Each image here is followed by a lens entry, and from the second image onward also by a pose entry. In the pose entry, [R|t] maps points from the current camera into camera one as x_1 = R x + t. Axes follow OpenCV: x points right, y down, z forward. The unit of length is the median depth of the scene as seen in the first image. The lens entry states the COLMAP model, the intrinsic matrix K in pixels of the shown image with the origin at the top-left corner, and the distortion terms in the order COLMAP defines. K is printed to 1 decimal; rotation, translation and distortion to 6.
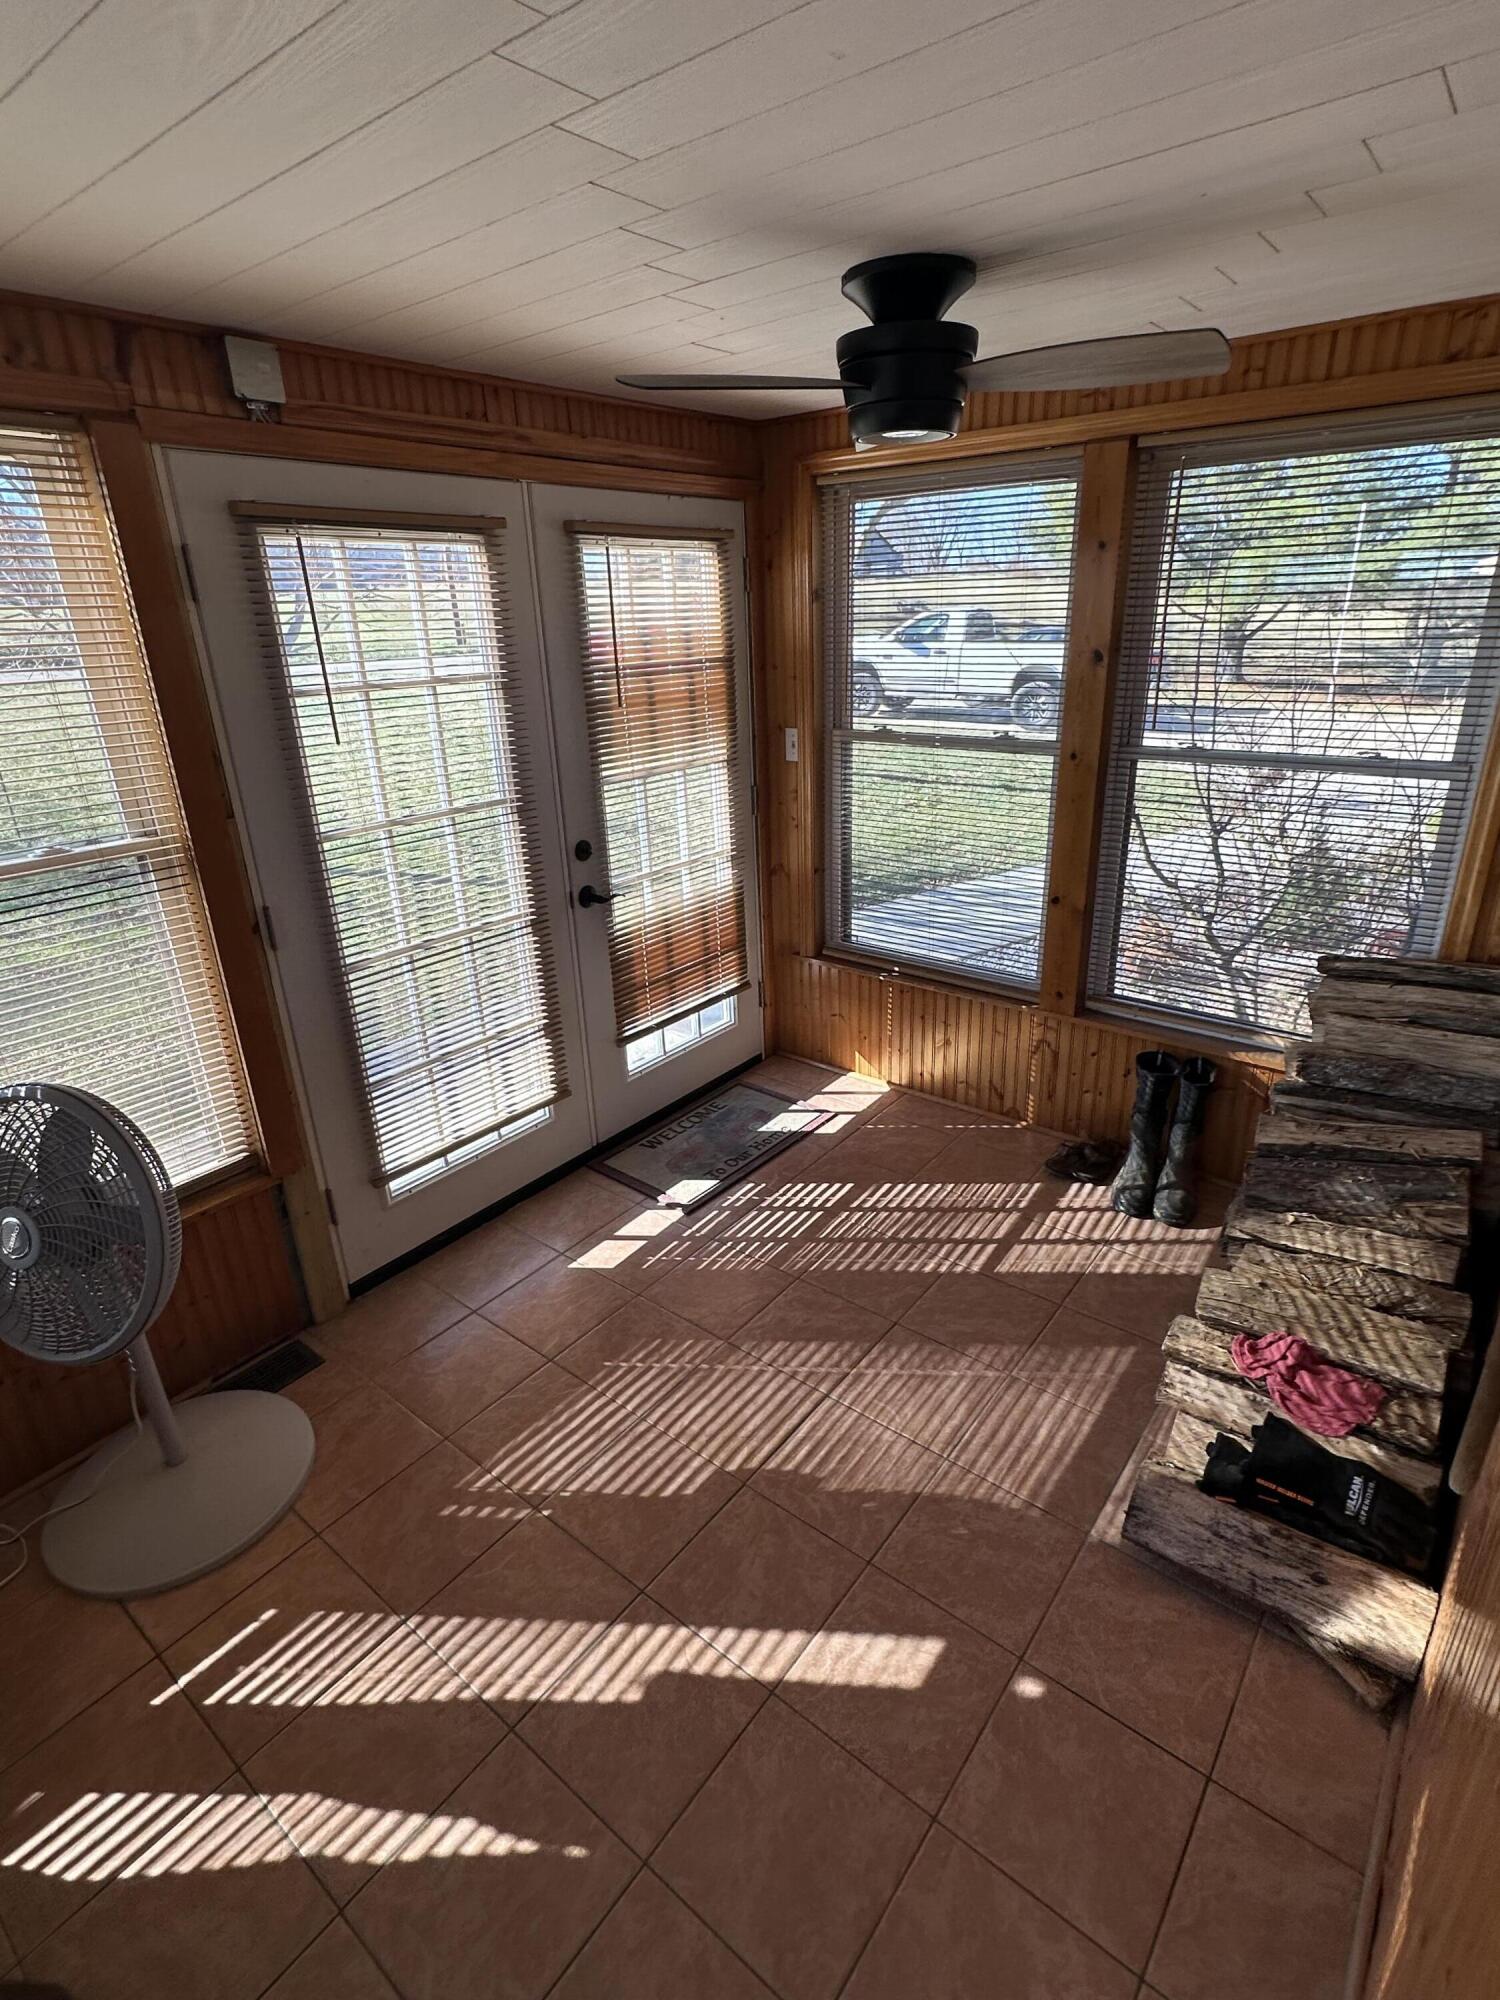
lens RADIAL K [[983.6, 0, 753.0], [0, 983.6, 998.5], [0, 0, 1]] dist [-0.002994, -0.000077]
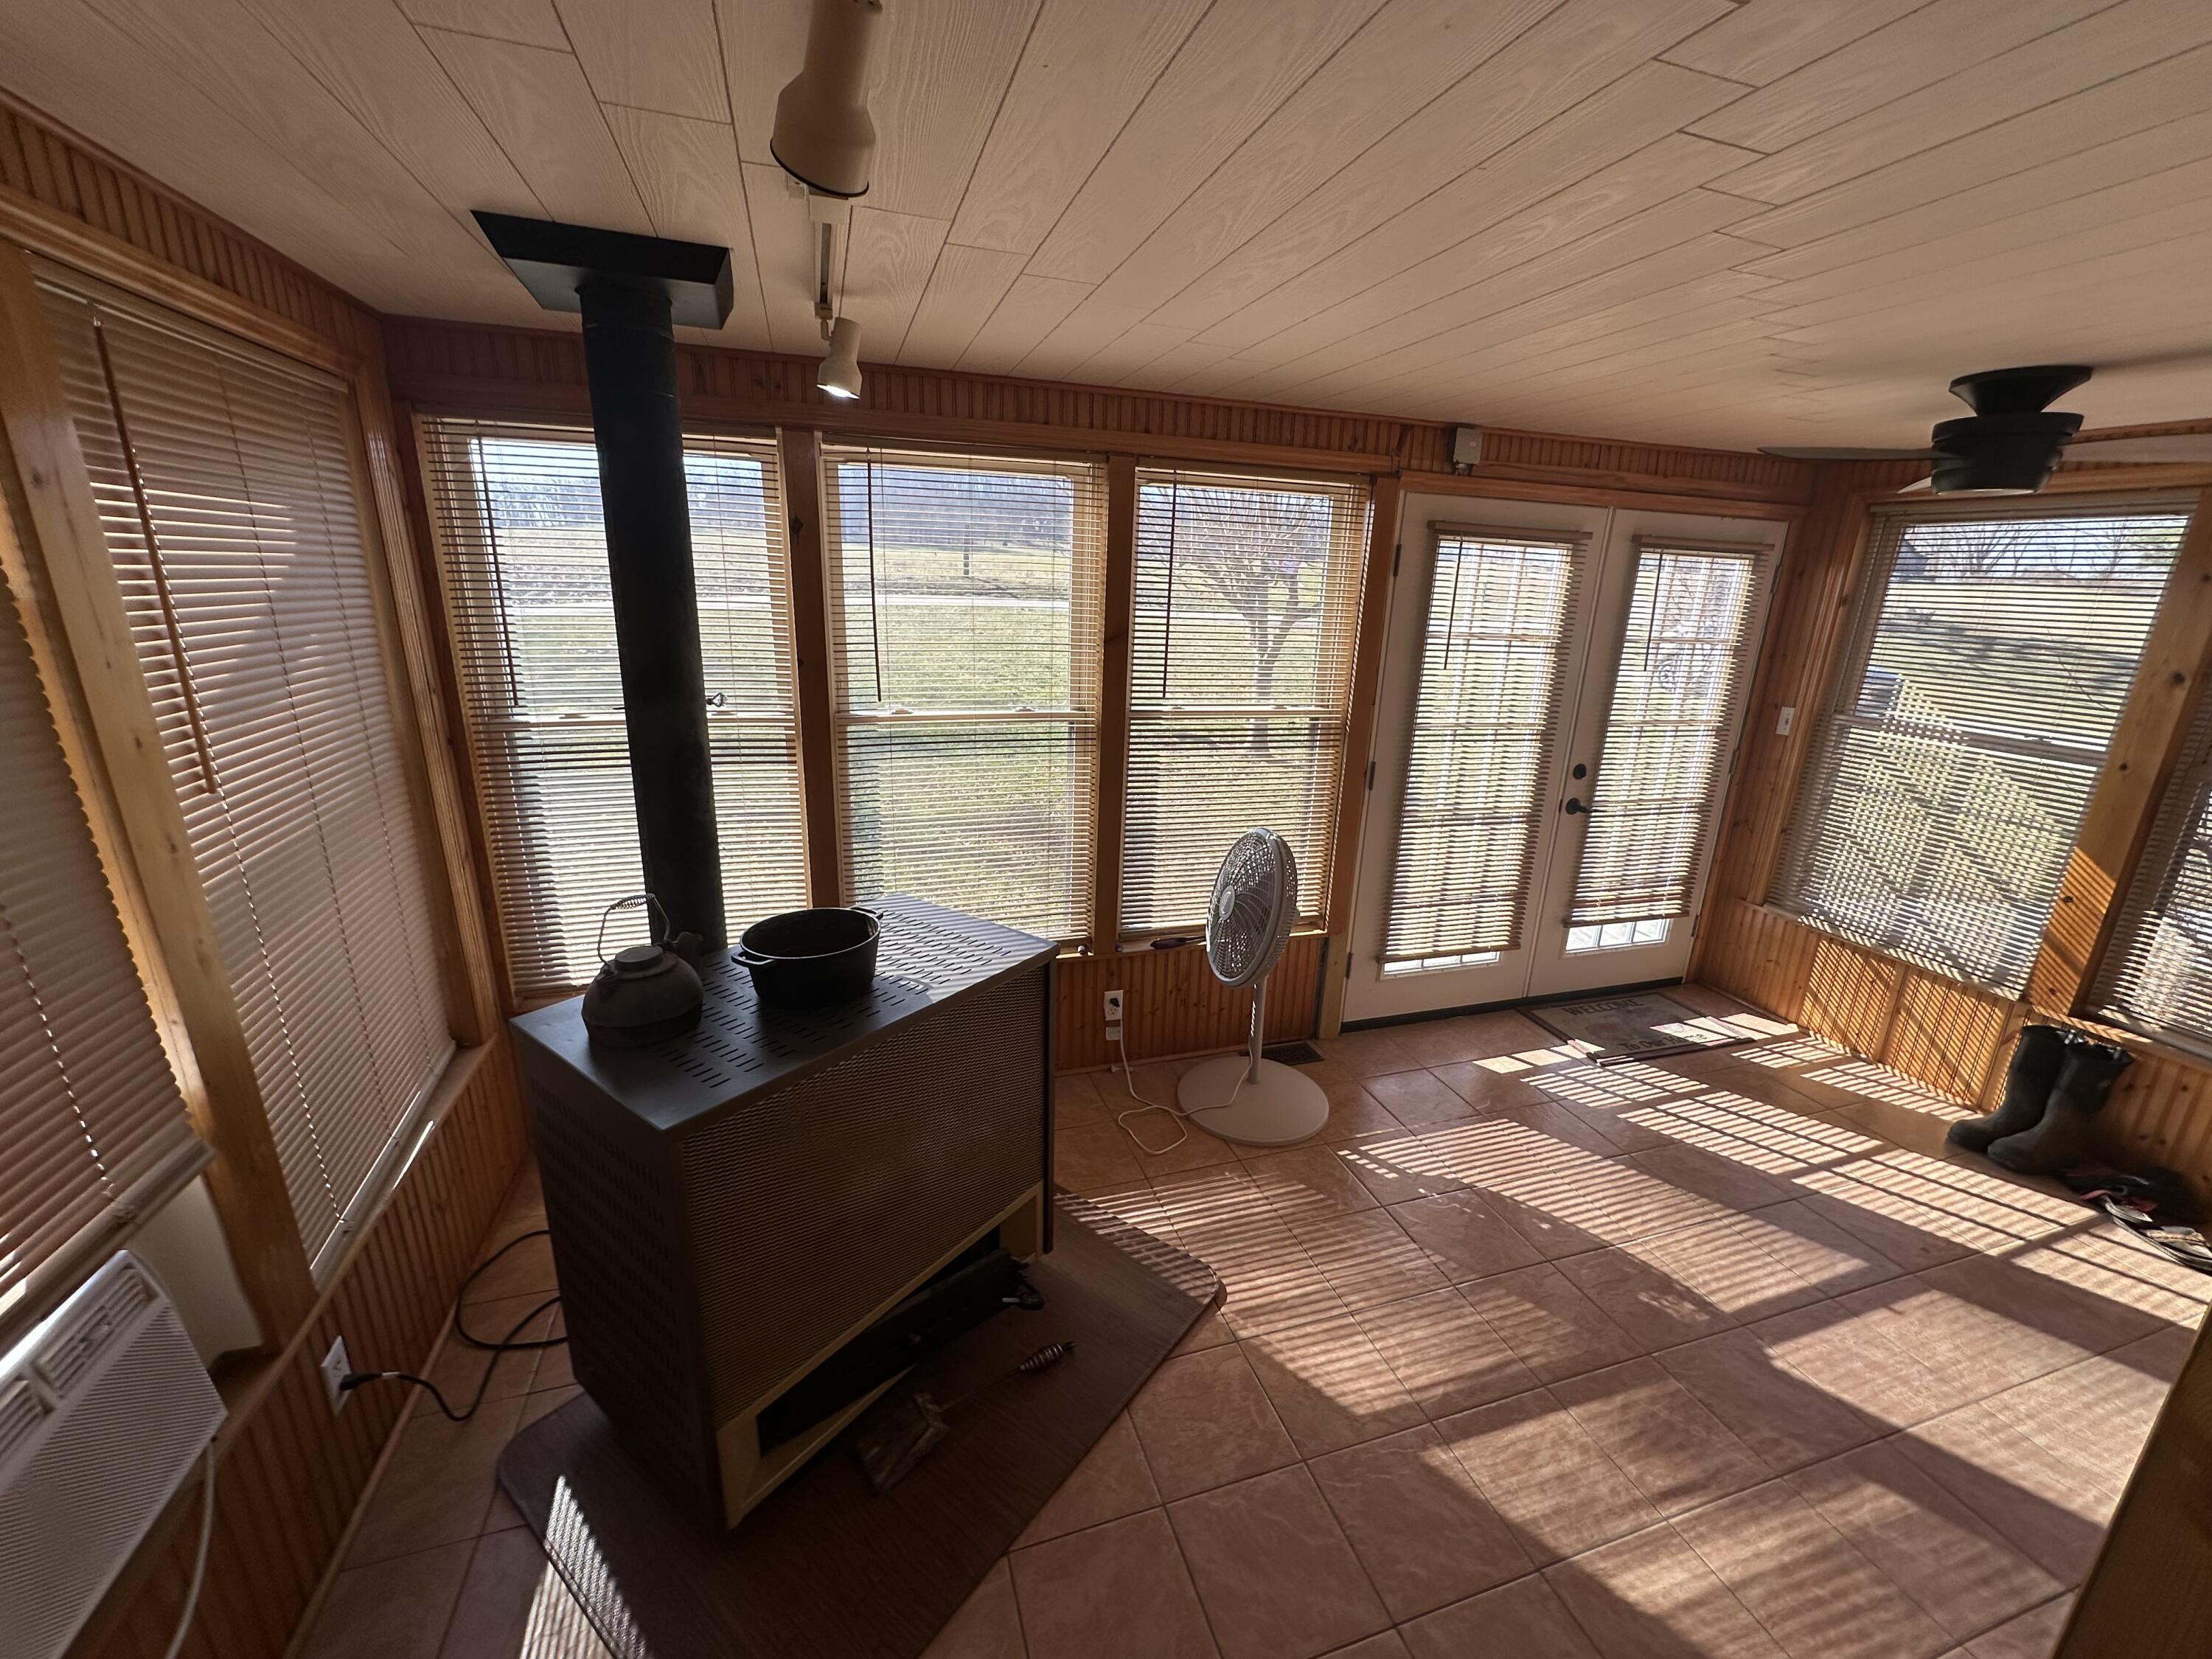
lens RADIAL K [[885.4, 0, 1108.2], [0, 885.4, 830.1], [0, 0, 1]] dist [0.003075, -0.000052]
pose [[0.832557, 0.212252, -0.511662, -0.079283], [-0.263615, 0.964193, -0.028971, 0.136513], [0.487192, 0.159002, 0.858698, -0.344572]]
